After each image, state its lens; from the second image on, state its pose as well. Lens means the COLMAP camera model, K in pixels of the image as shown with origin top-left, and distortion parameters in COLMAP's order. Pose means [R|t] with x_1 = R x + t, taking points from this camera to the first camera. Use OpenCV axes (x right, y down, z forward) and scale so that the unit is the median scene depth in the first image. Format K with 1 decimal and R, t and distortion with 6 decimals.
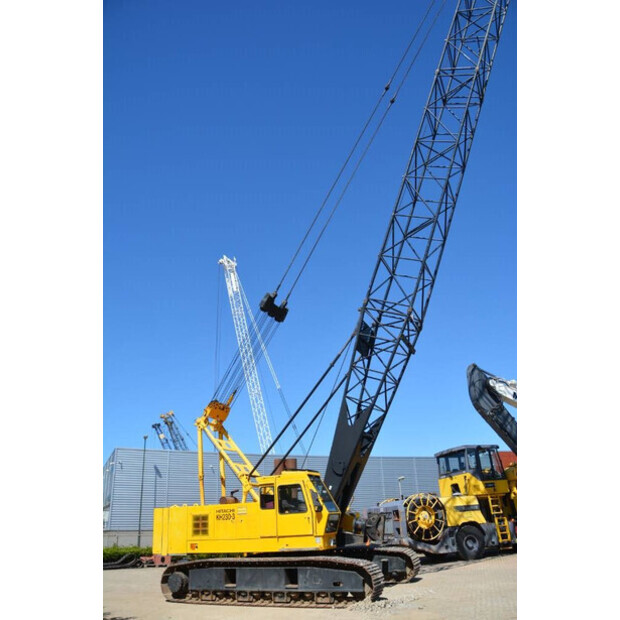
lens RADIAL K [[483.6, 0, 312.0], [0, 483.6, 320.0], [0, 0, 1]] dist [-0.160460, 0.097912]
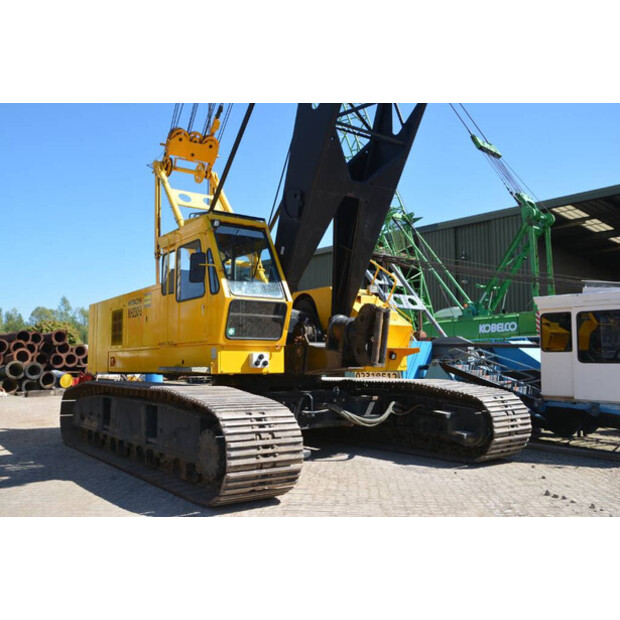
lens RADIAL K [[587.0, 0, 310.0], [0, 587.0, 310.0], [0, 0, 1]] dist [-0.037770, -0.002263]
pose [[0.867257, 0.006028, -0.497825, 0.348601], [0.154073, 0.947590, 0.279884, 0.249471], [0.473421, -0.319433, 0.820875, 0.515457]]
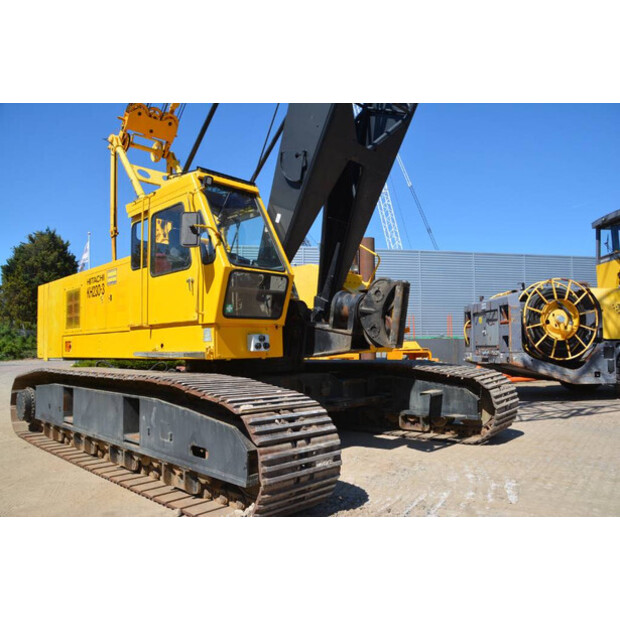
lens RADIAL K [[483.6, 0, 312.0], [0, 483.6, 320.0], [0, 0, 1]] dist [-0.160460, 0.097912]
pose [[0.946975, 0.021986, -0.320554, 0.201007], [0.093646, 0.935457, 0.340808, 0.294714], [0.307357, -0.352755, 0.883796, 0.604811]]
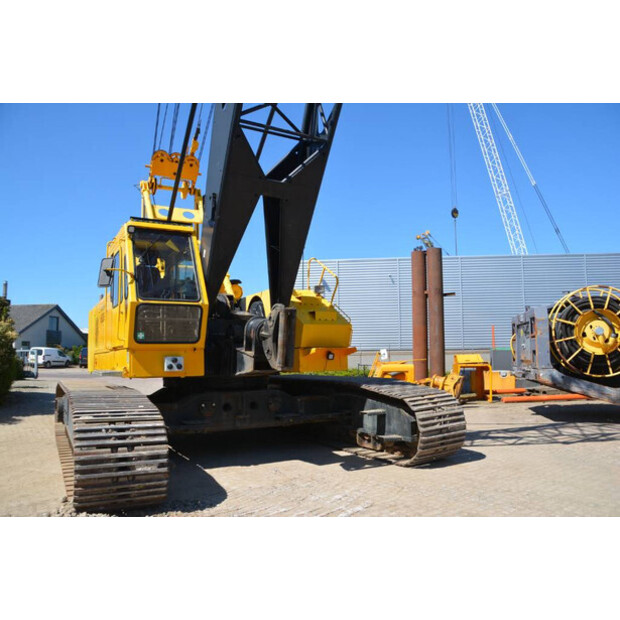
lens RADIAL K [[483.6, 0, 312.0], [0, 483.6, 320.0], [0, 0, 1]] dist [-0.160460, 0.097912]
pose [[0.812082, -0.002227, -0.583539, 0.399083], [0.204192, 0.937858, 0.280584, 0.301841], [0.546652, -0.347011, 0.762073, 0.669811]]
